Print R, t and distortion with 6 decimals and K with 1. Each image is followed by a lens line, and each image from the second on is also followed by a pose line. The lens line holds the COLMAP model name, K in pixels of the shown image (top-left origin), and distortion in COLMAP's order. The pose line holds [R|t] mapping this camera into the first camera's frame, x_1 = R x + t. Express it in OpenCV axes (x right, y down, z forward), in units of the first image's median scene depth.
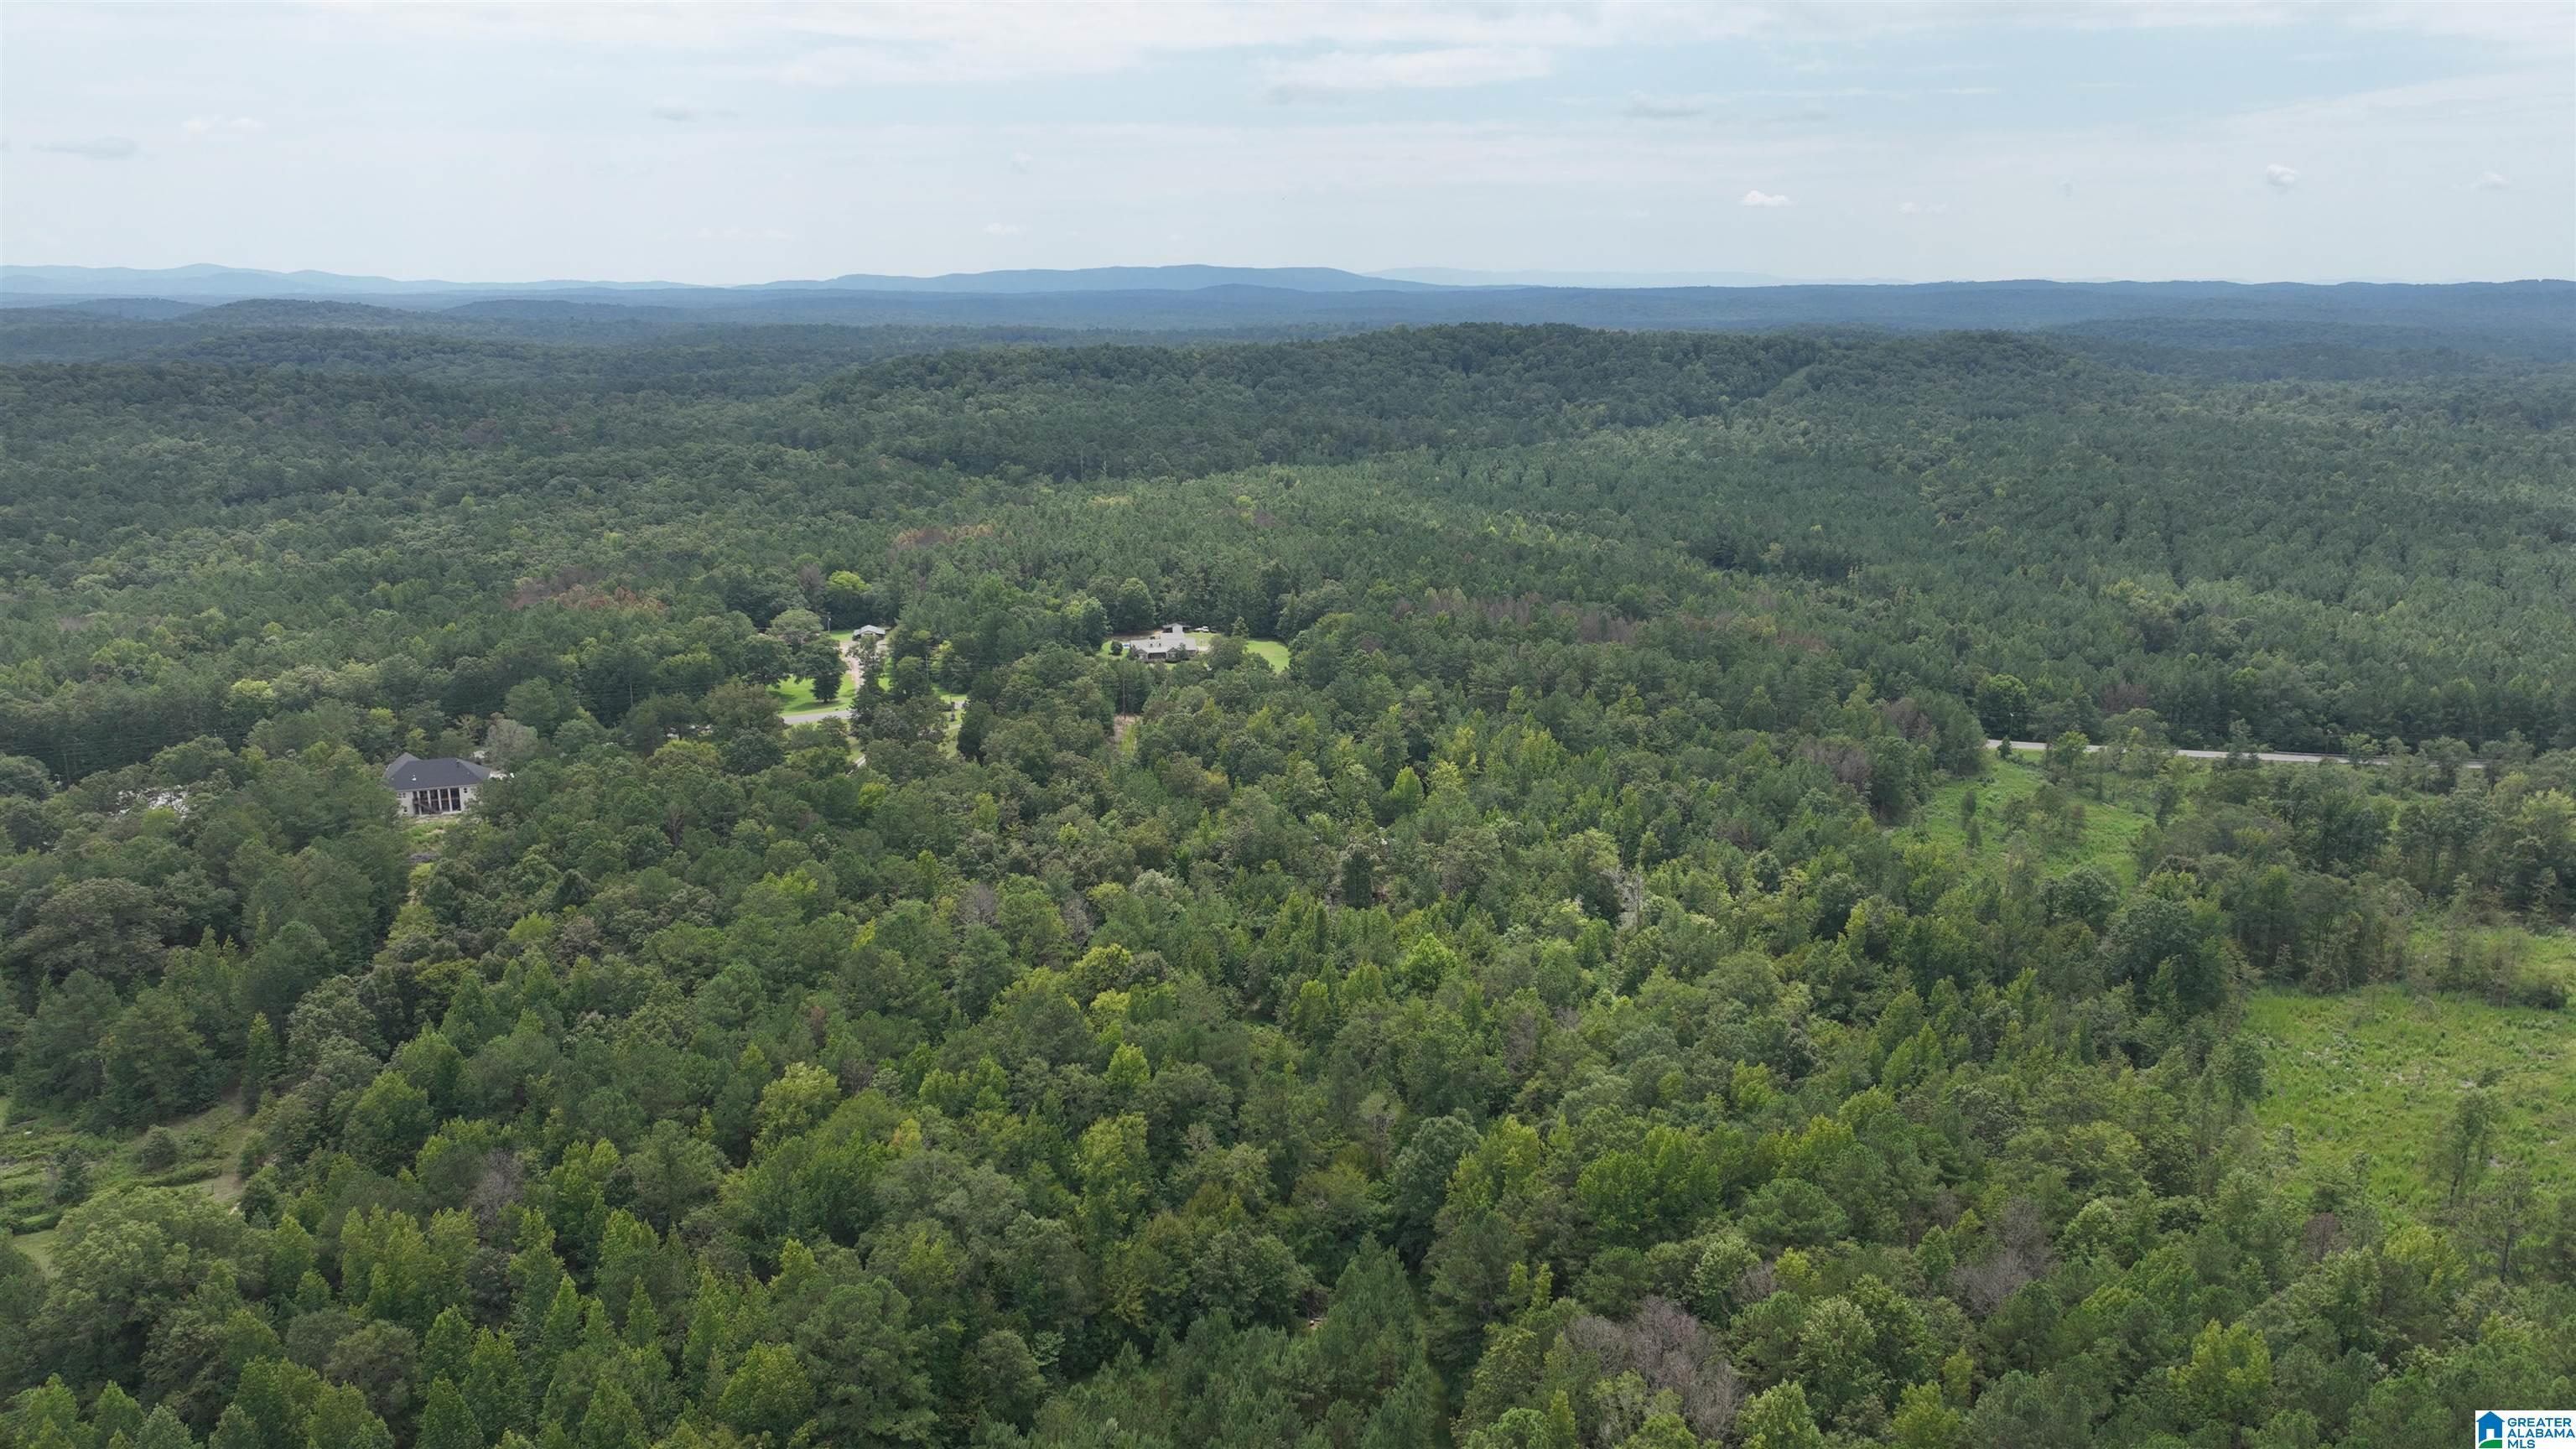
lens RADIAL K [[1830.7, 0, 1289.6], [0, 1830.7, 727.3], [0, 0, 1]] dist [0.009266, 0.007994]
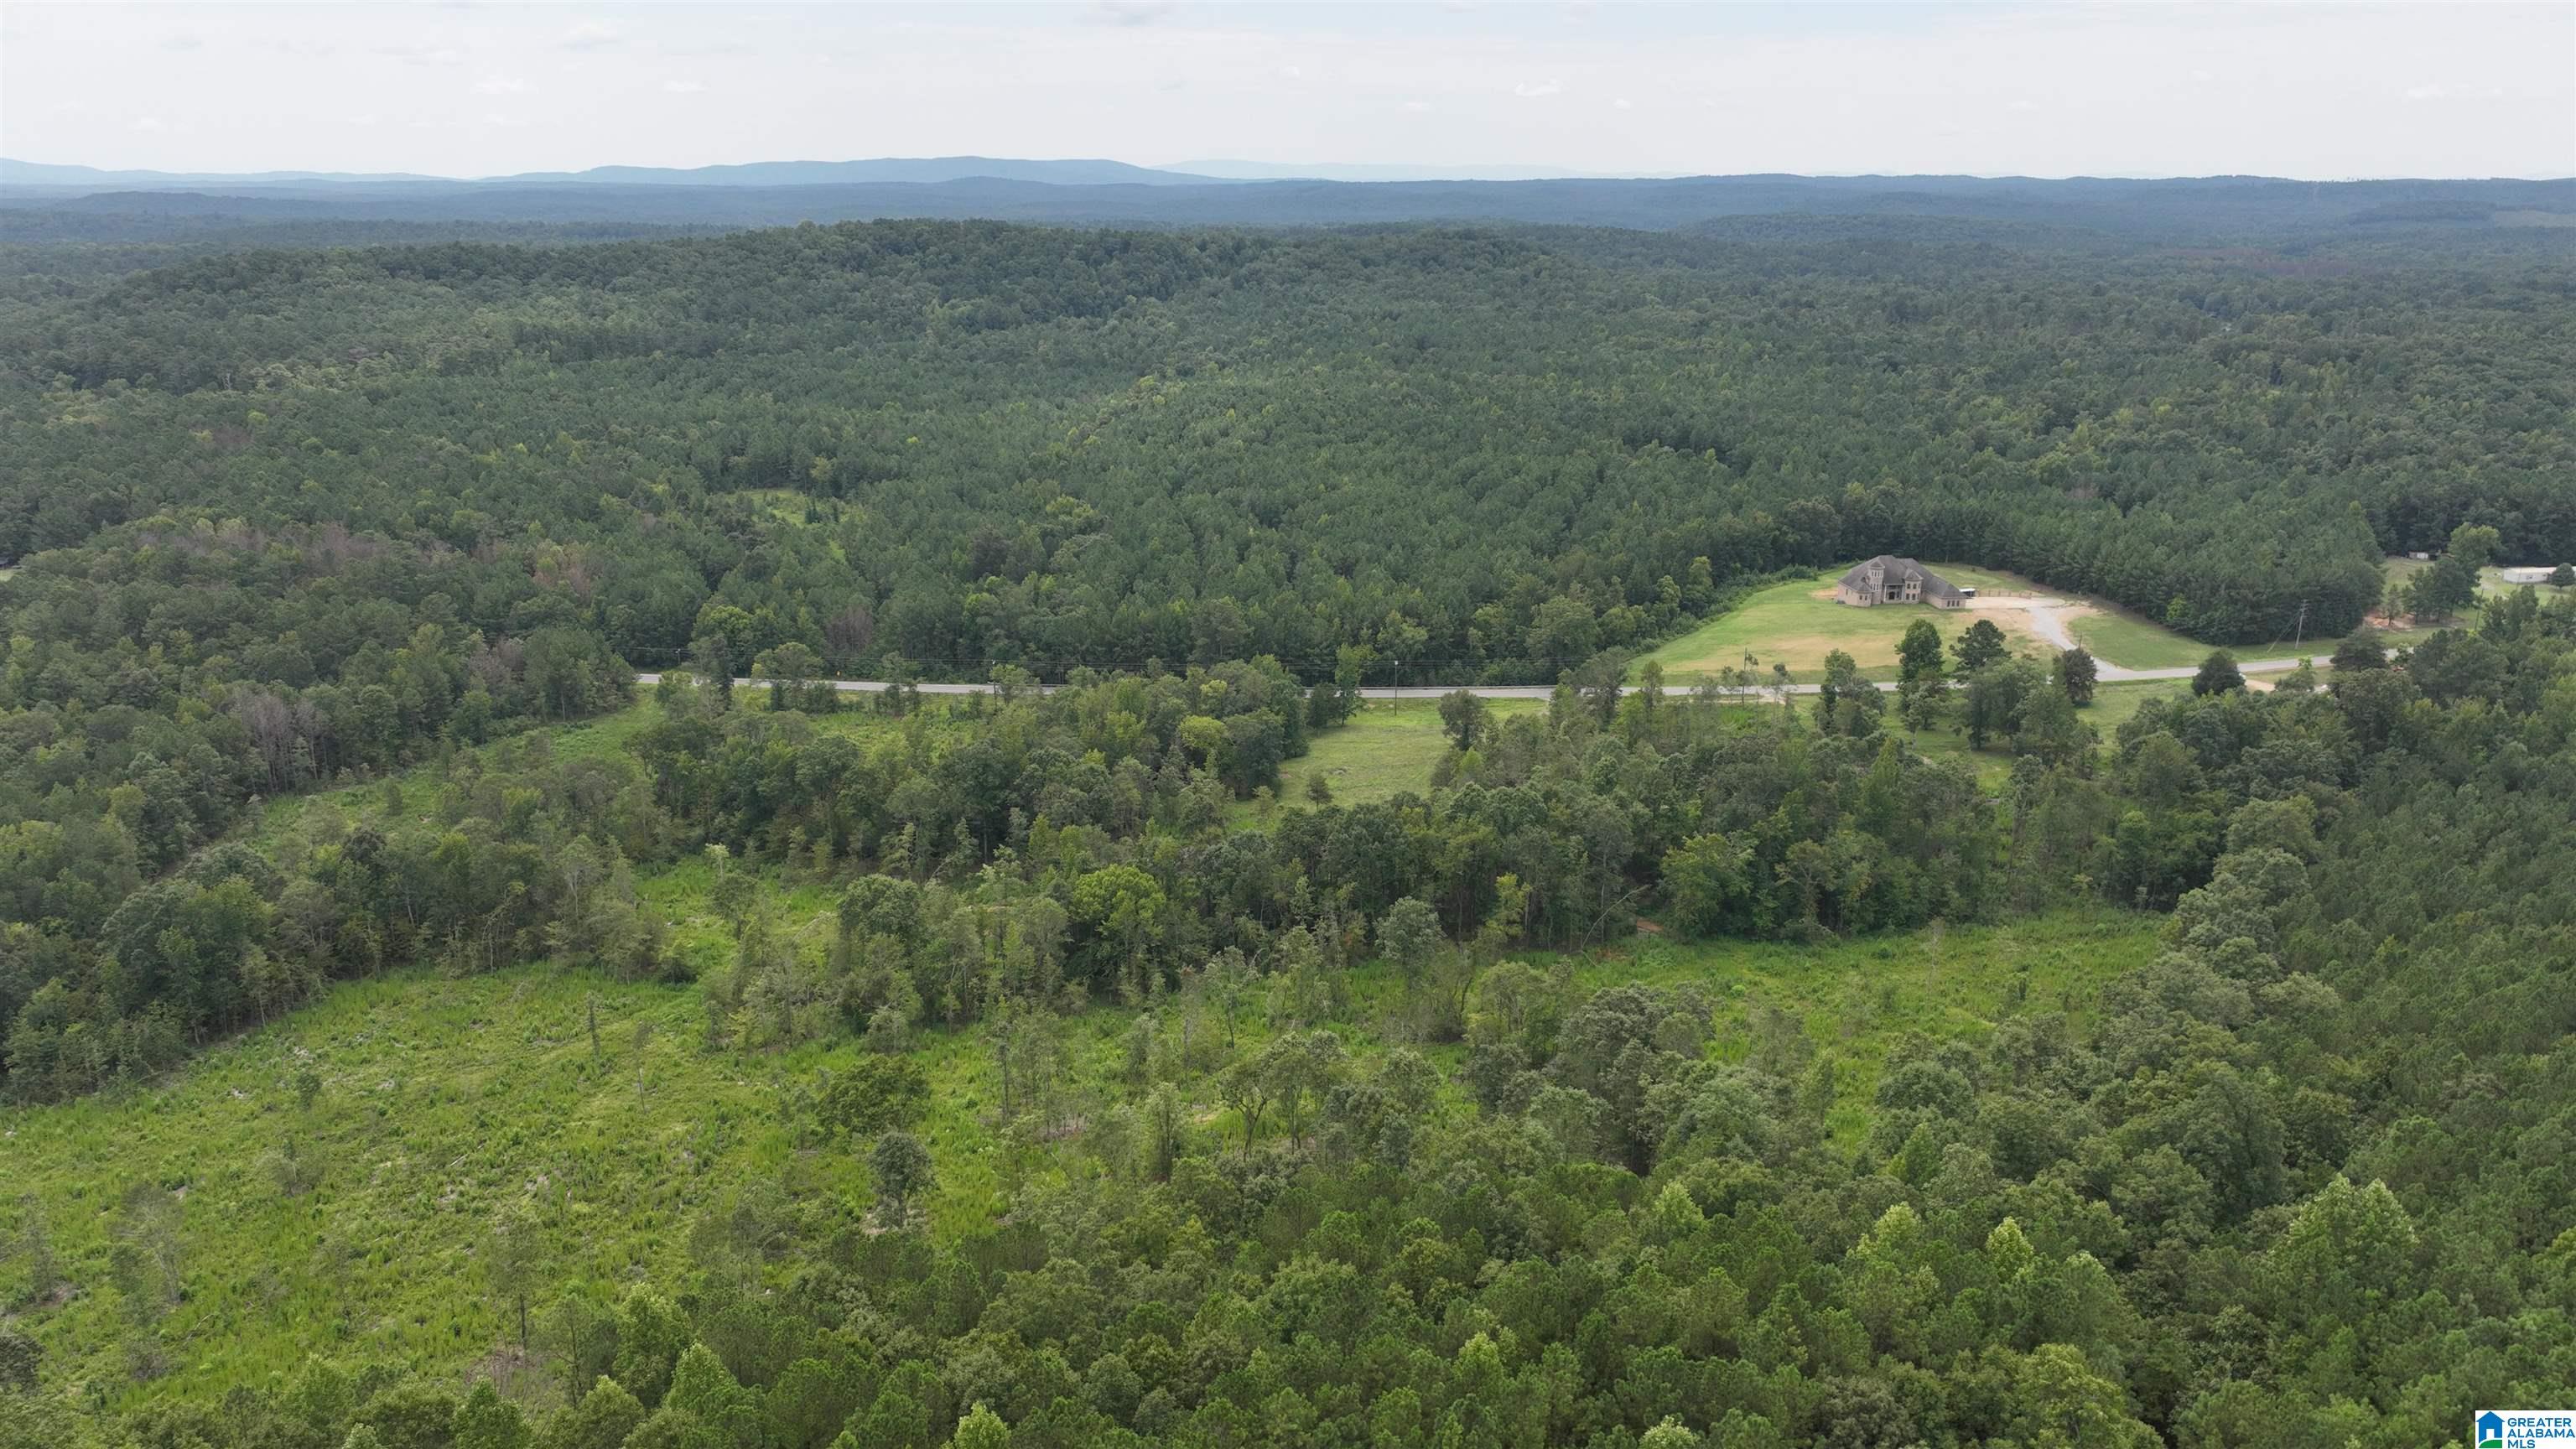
lens RADIAL K [[1830.7, 0, 1288.3], [0, 1830.7, 725.2], [0, 0, 1]] dist [0.009266, 0.007994]
pose [[0.996262, -0.023697, 0.083072, 0.207623], [0.019233, 0.998349, 0.054126, -0.004367], [-0.084218, -0.052325, 0.995073, 0.014078]]
